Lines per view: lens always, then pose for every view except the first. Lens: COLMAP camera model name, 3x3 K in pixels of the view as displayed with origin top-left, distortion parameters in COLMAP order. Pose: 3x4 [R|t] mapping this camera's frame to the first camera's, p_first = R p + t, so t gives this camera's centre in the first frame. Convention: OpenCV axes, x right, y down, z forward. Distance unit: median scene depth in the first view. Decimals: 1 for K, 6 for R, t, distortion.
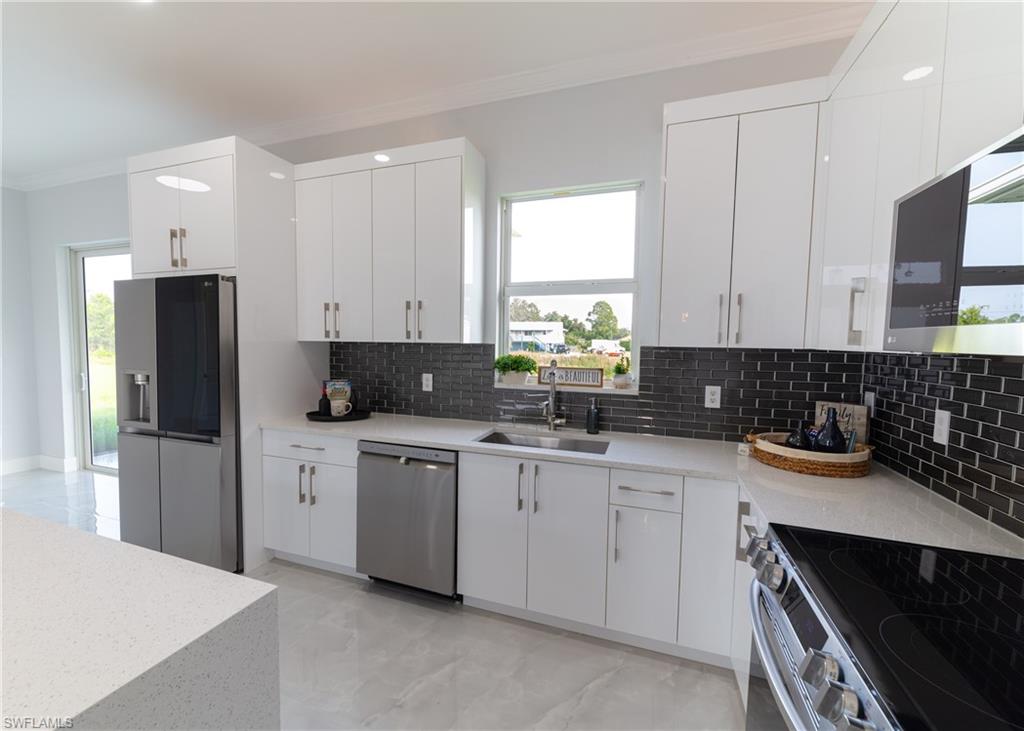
lens RADIAL K [[446.3, 0, 485.0], [0, 446.3, 364.1], [0, 0, 1]] dist [-0.013877, 0.000130]
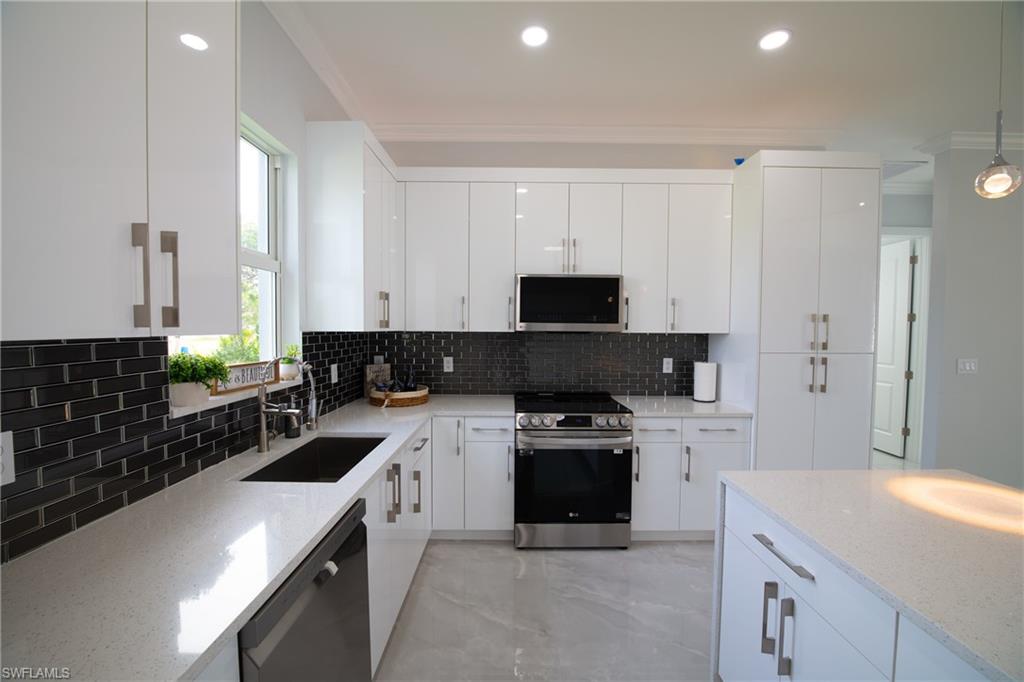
lens RADIAL K [[413.6, 0, 510.1], [0, 413.6, 346.0], [0, 0, 1]] dist [-0.011566, -0.000009]
pose [[-0.350232, -0.055364, 0.935025, -0.595226], [0.038073, 0.996585, 0.073270, -0.054452], [-0.935889, 0.061261, -0.346928, 0.831036]]
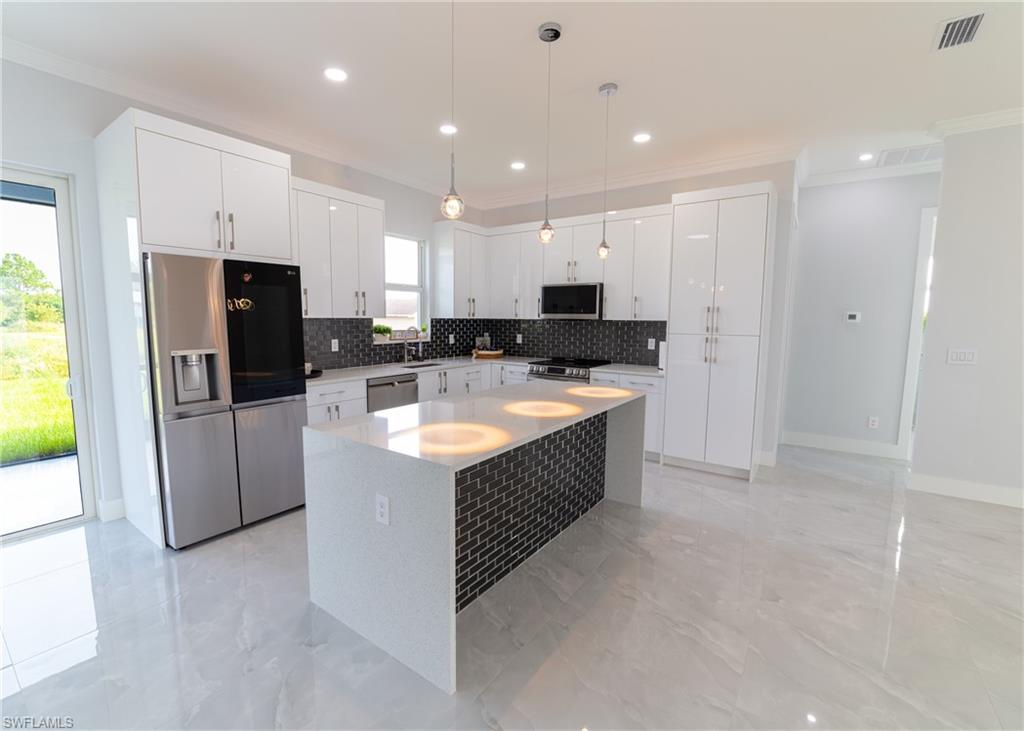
lens RADIAL K [[446.3, 0, 493.3], [0, 446.3, 367.6], [0, 0, 1]] dist [-0.013877, 0.000130]
pose [[0.266023, -0.118294, 0.956681, -1.572897], [0.045744, 0.992873, 0.110050, -0.025897], [-0.962881, 0.014487, 0.269538, 0.111726]]
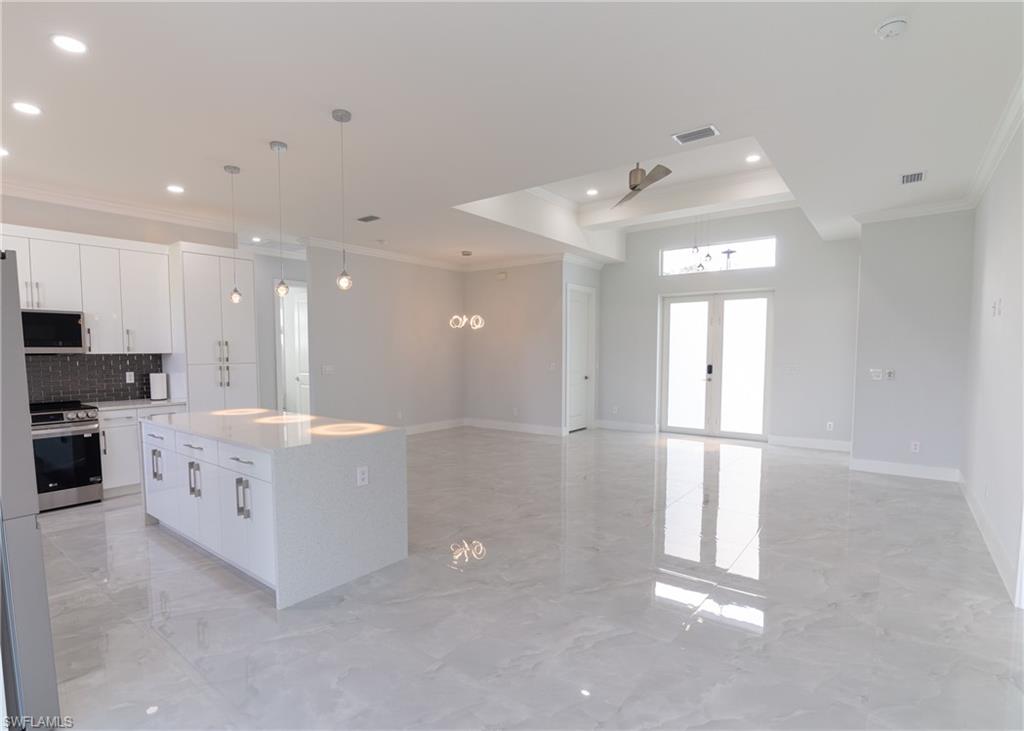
lens RADIAL K [[512.4, 0, 507.4], [0, 512.4, 384.7], [0, 0, 1]] dist [-0.032208, -0.000950]
pose [[-0.959787, -0.030644, 0.279052, -1.646866], [0.003520, 0.992633, 0.121113, -0.101194], [-0.280708, 0.117224, -0.952608, 1.482440]]
